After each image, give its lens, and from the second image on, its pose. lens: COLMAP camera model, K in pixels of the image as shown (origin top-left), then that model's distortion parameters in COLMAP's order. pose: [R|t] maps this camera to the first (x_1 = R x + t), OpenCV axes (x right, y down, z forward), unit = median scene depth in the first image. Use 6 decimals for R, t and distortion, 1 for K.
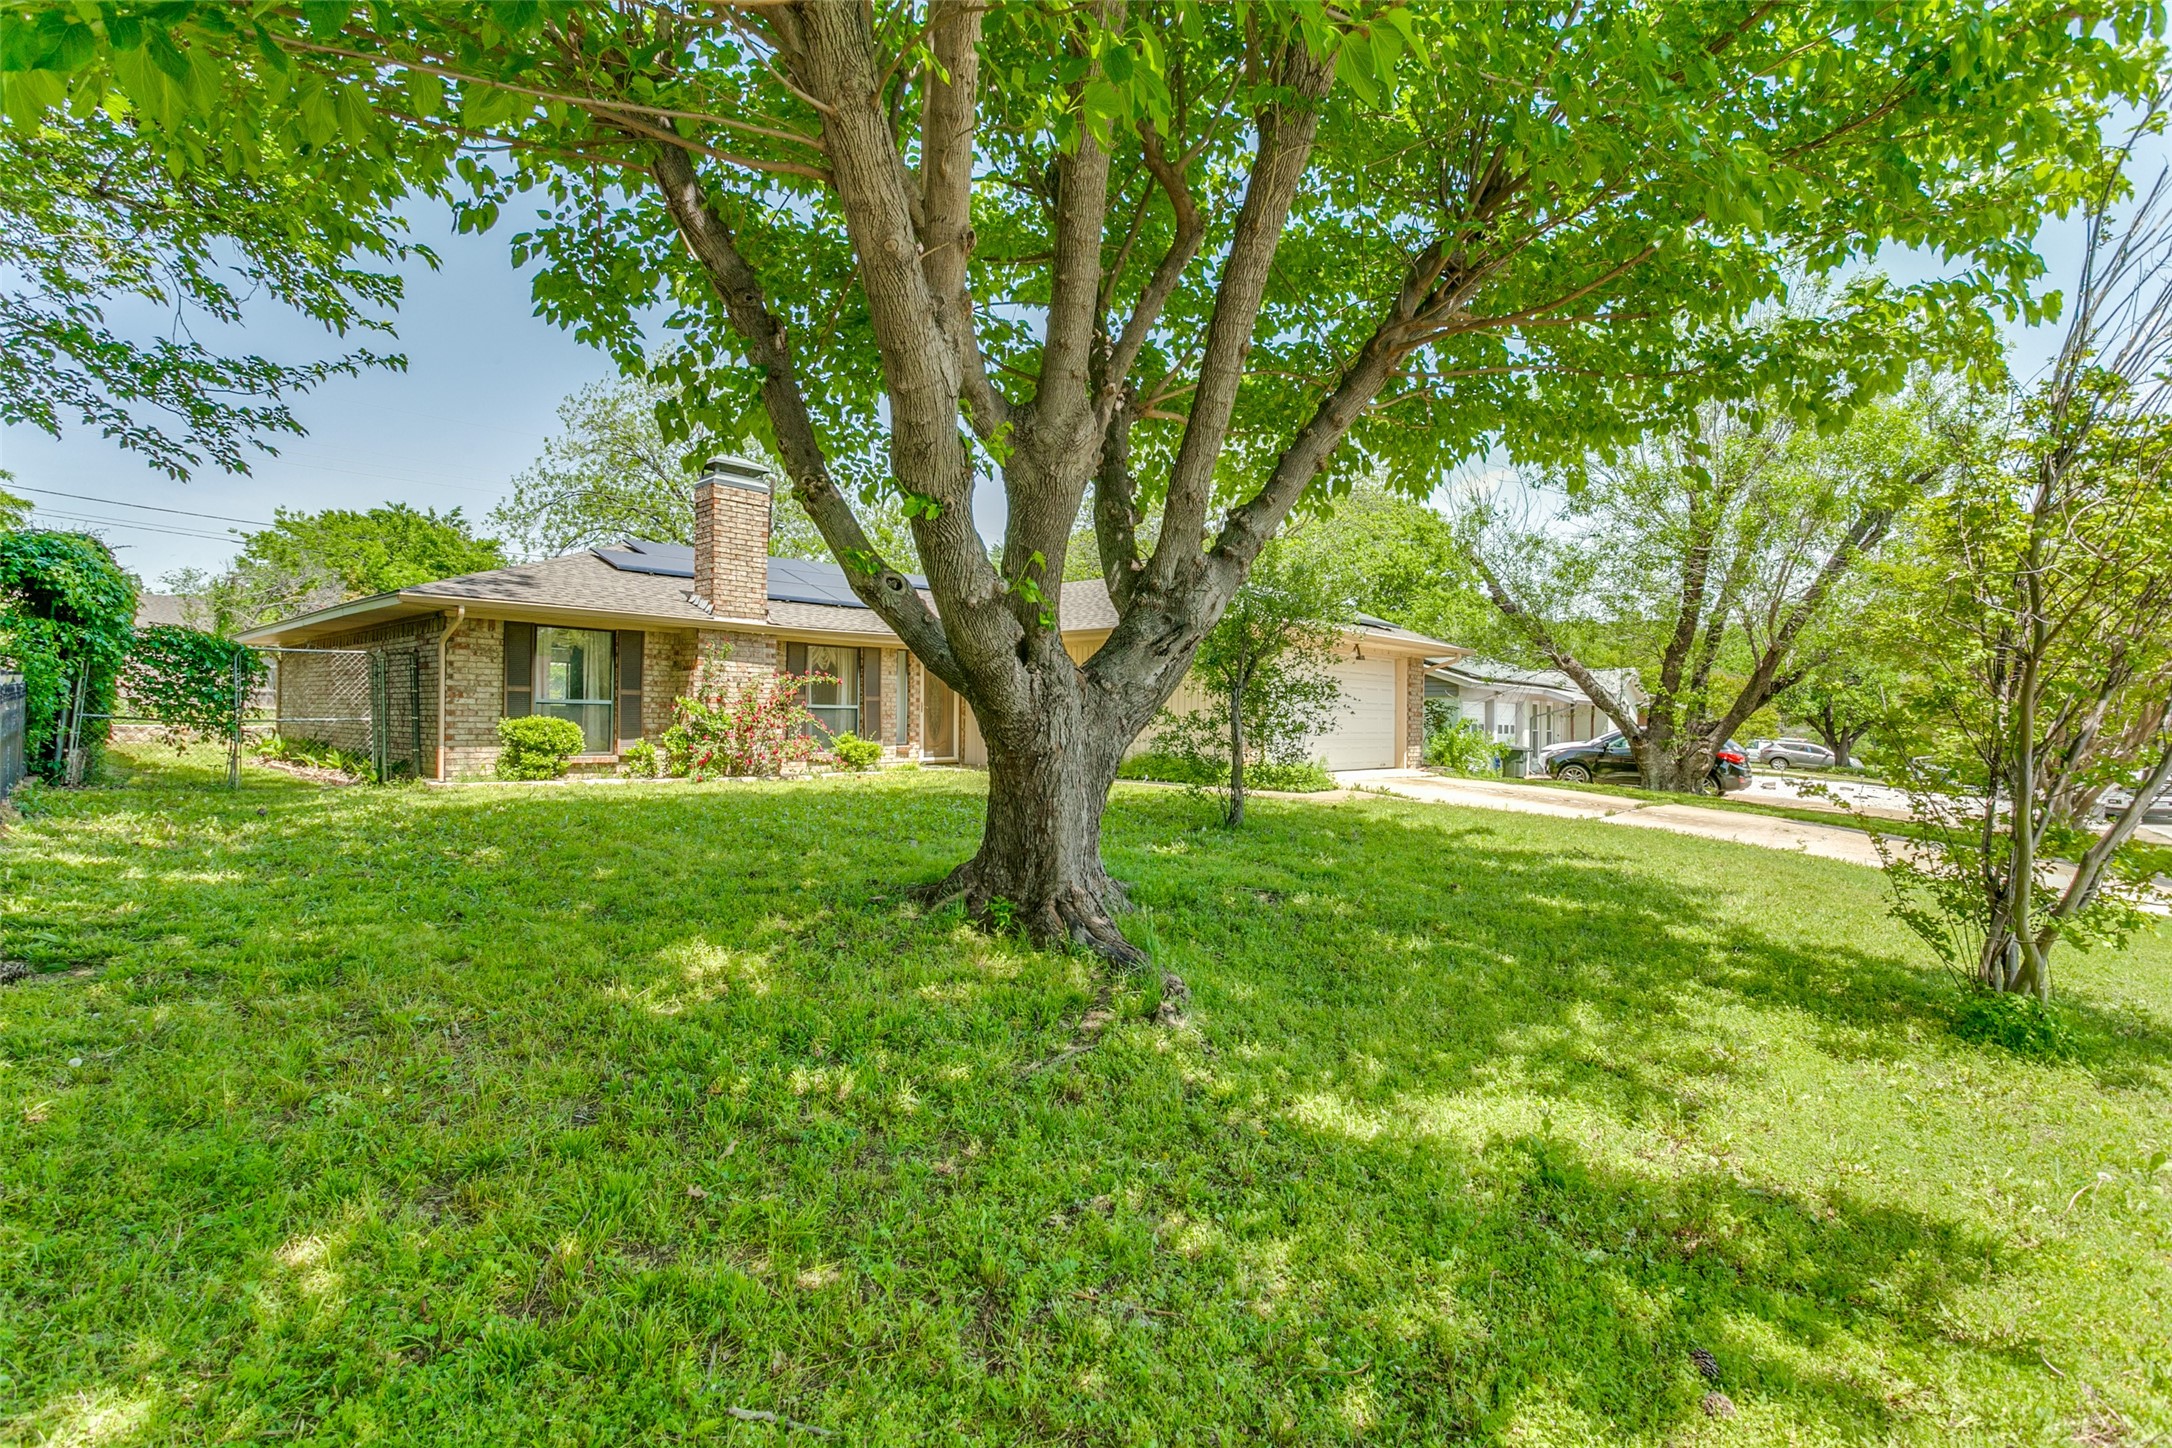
lens RADIAL K [[1052.2, 0, 1095.9], [0, 1052.2, 723.7], [0, 0, 1]] dist [0.012946, -0.006377]
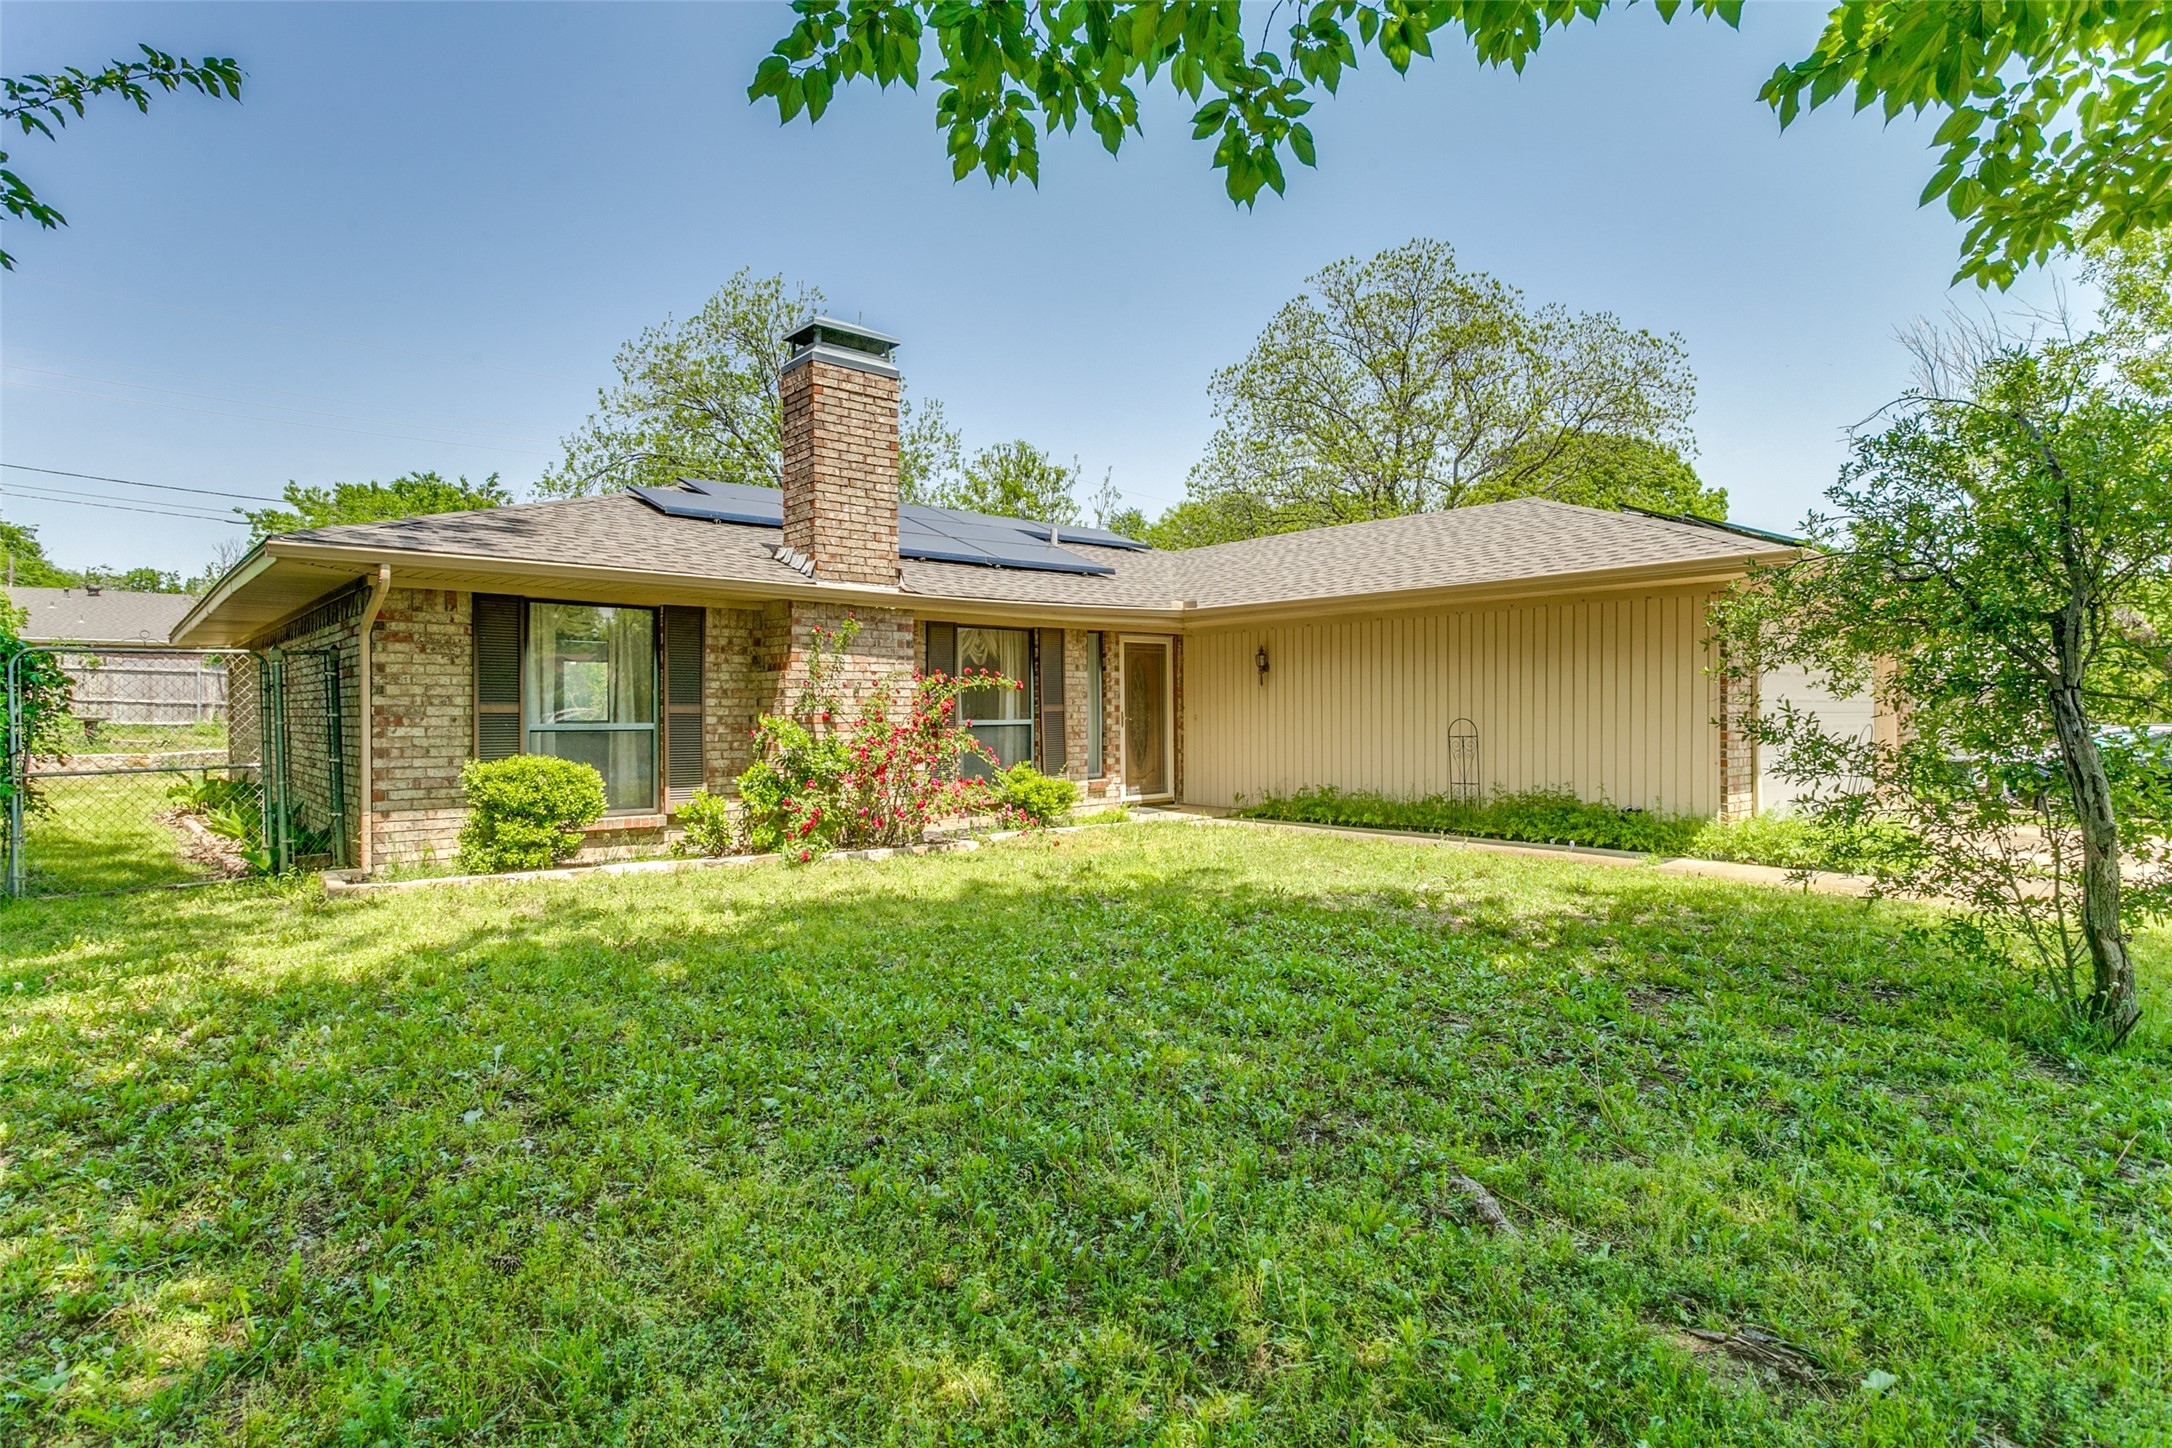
lens RADIAL K [[1091.9, 0, 1078.9], [0, 1091.9, 715.9], [0, 0, 1]] dist [-0.005748, -0.001383]
pose [[0.995740, -0.015286, -0.090931, -0.160471], [0.015310, 0.999883, -0.000436, -0.022066], [0.090927, -0.000959, 0.995857, 0.399820]]
